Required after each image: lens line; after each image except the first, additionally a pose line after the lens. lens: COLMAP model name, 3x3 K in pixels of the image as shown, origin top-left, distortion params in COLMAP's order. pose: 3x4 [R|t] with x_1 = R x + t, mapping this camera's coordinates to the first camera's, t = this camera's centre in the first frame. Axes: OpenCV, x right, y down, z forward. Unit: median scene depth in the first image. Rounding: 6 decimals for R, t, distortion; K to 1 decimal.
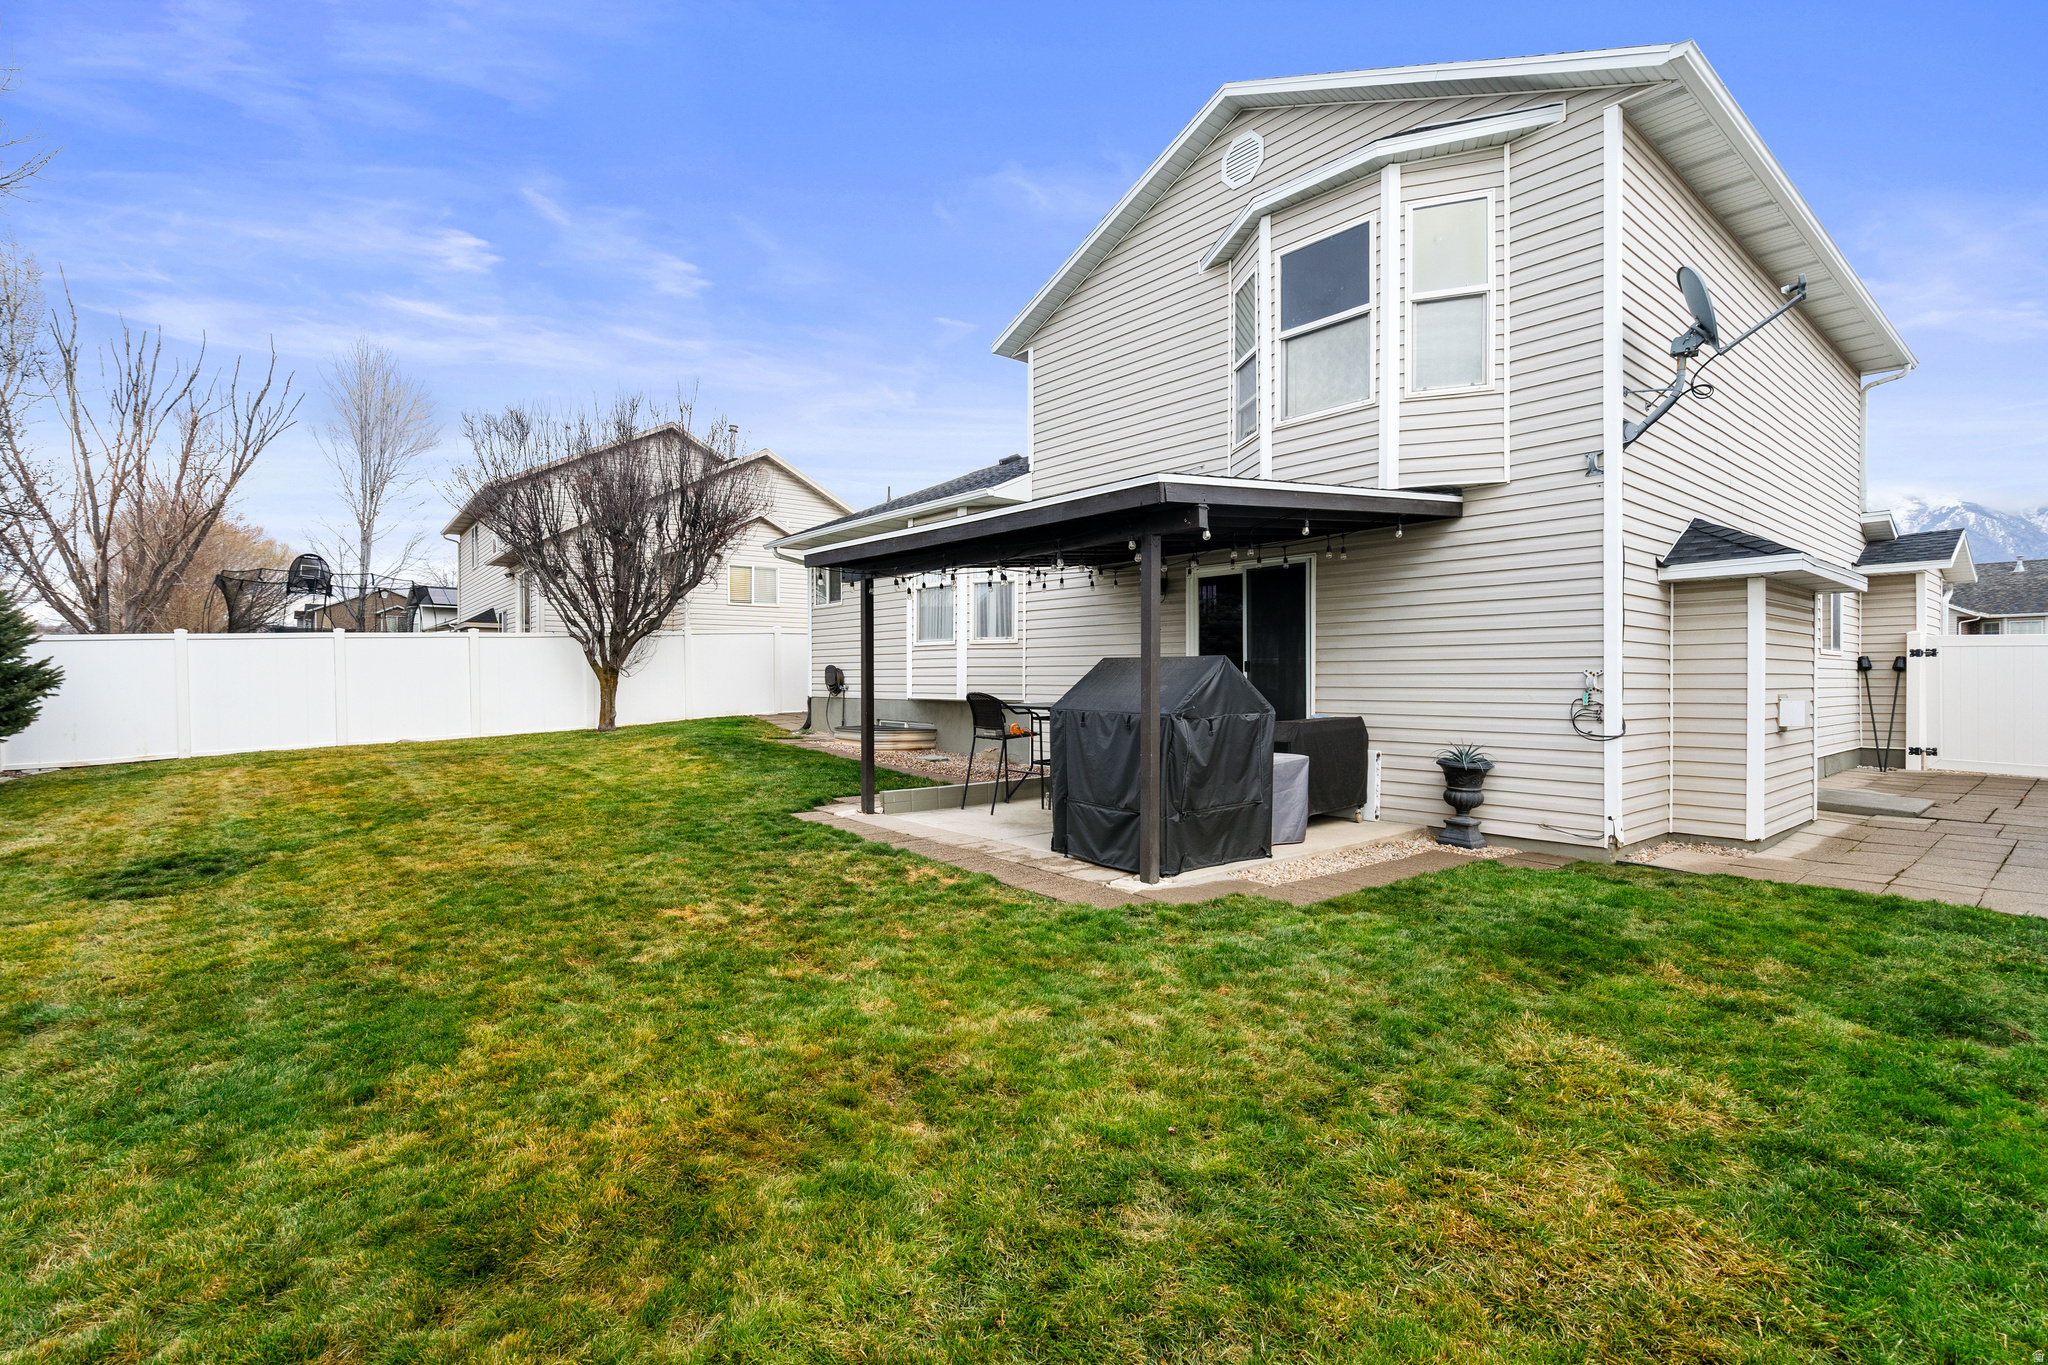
lens RADIAL K [[938.4, 0, 1023.9], [0, 938.4, 676.6], [0, 0, 1]] dist [-0.008681, 0.001136]
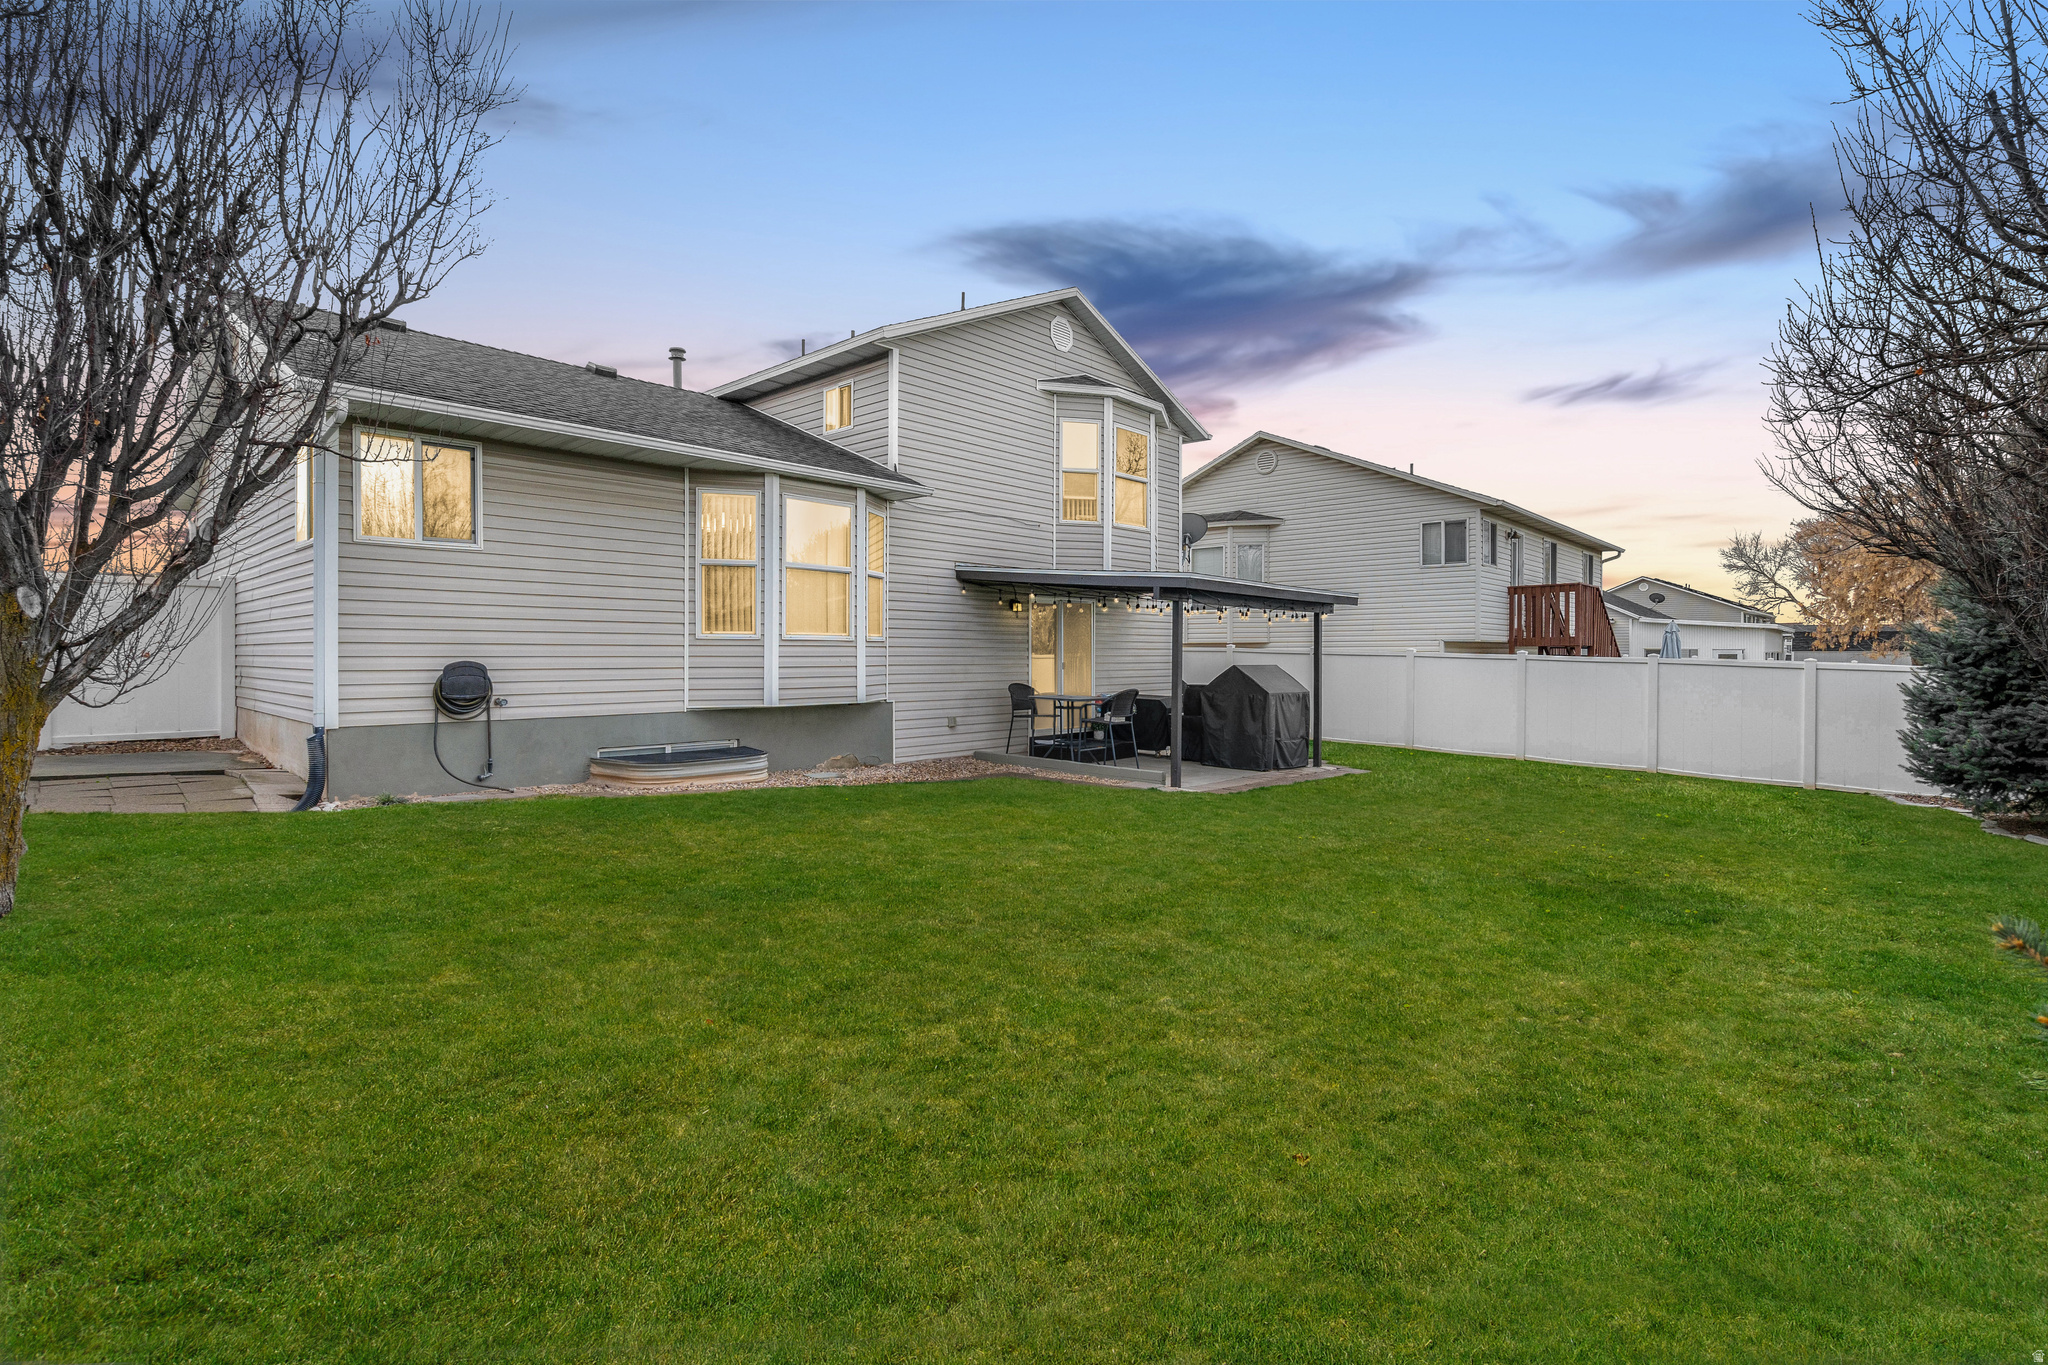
lens RADIAL K [[938.4, 0, 1024.7], [0, 938.4, 676.5], [0, 0, 1]] dist [-0.008681, 0.001136]
pose [[-0.124069, -0.006978, 0.992249, -0.850814], [0.009704, 0.999919, 0.008246, -0.004674], [-0.992226, 0.010652, -0.123992, 0.835440]]
